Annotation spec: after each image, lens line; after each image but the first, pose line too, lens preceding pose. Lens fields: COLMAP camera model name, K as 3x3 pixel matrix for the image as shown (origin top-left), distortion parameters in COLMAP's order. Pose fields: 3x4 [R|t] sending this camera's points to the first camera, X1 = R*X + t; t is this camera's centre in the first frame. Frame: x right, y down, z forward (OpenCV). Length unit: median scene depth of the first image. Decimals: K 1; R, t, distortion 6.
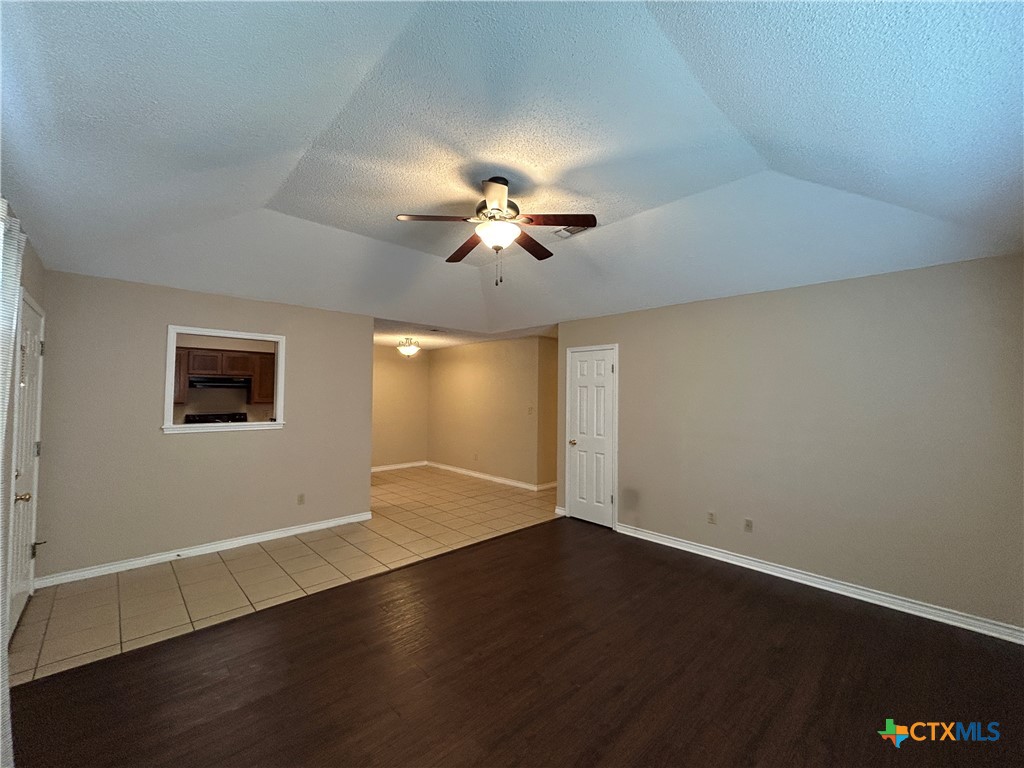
lens RADIAL K [[416.0, 0, 512.6], [0, 416.0, 380.2], [0, 0, 1]] dist [-0.000906, 0.000018]
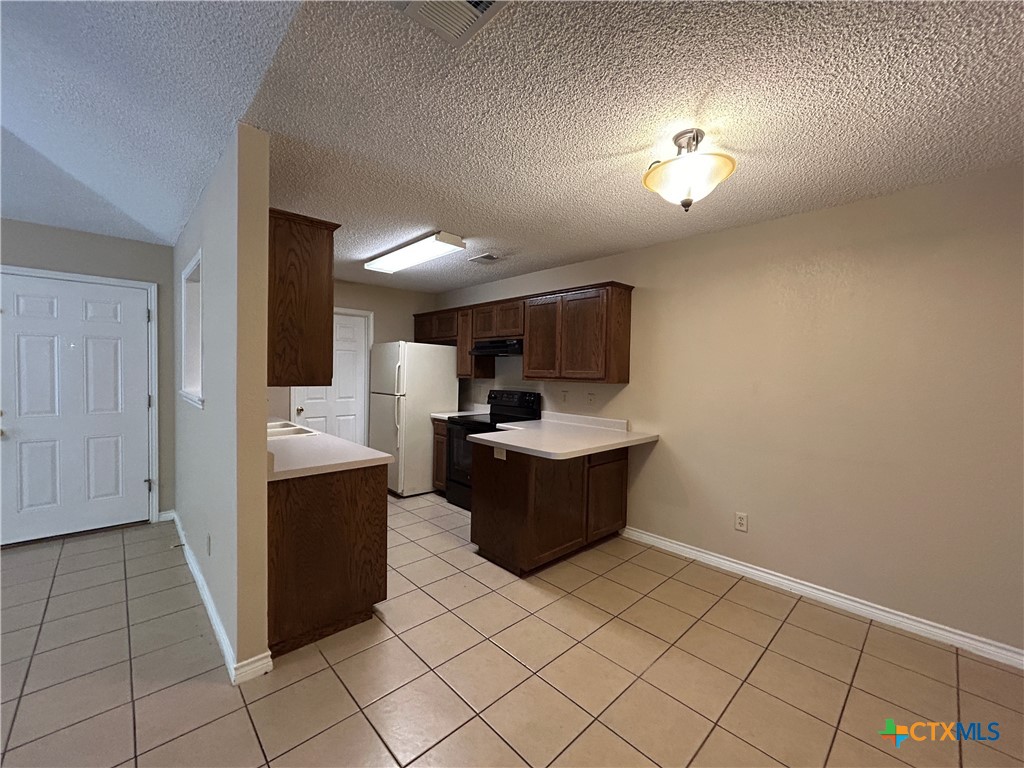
lens RADIAL K [[416.0, 0, 514.8], [0, 416.0, 382.8], [0, 0, 1]] dist [-0.000906, 0.000018]
pose [[-0.003606, 0.018963, -0.999814, 0.016872], [0.013397, 0.999731, 0.018913, 0.066041], [0.999904, -0.013326, -0.003859, 1.292771]]
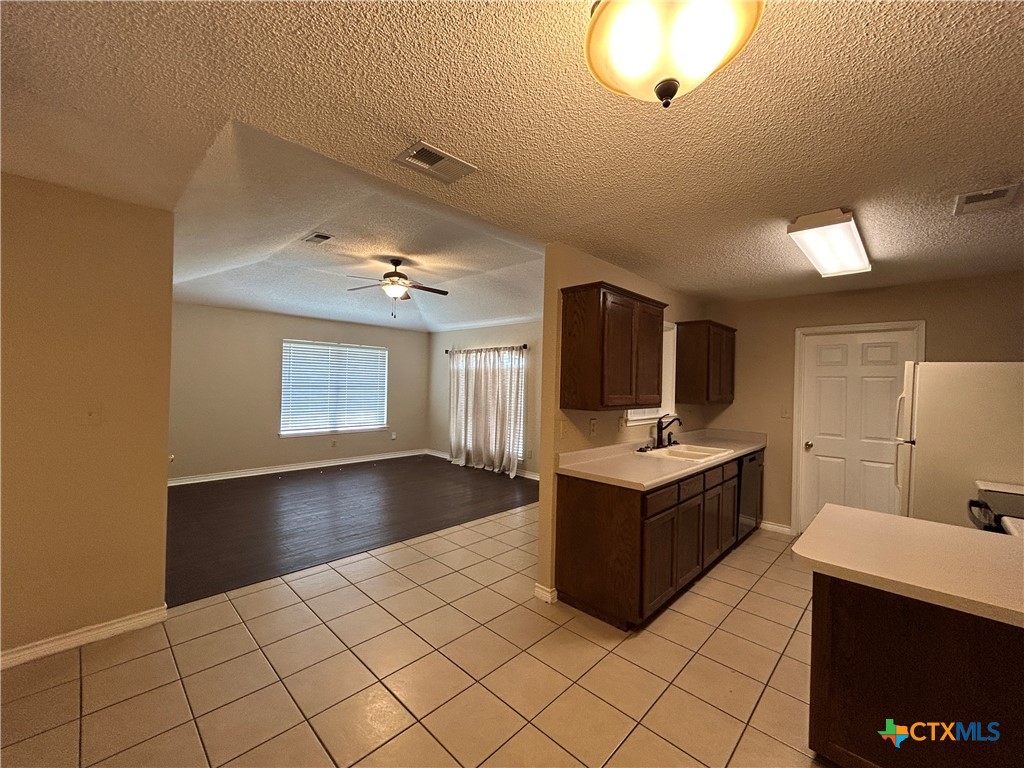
lens RADIAL K [[416.0, 0, 511.9], [0, 416.0, 382.6], [0, 0, 1]] dist [-0.000906, 0.000018]
pose [[-0.998824, -0.032596, -0.035887, -0.286554], [-0.031356, 0.998909, -0.034604, 0.059744], [0.036976, -0.033438, -0.998757, 1.636701]]
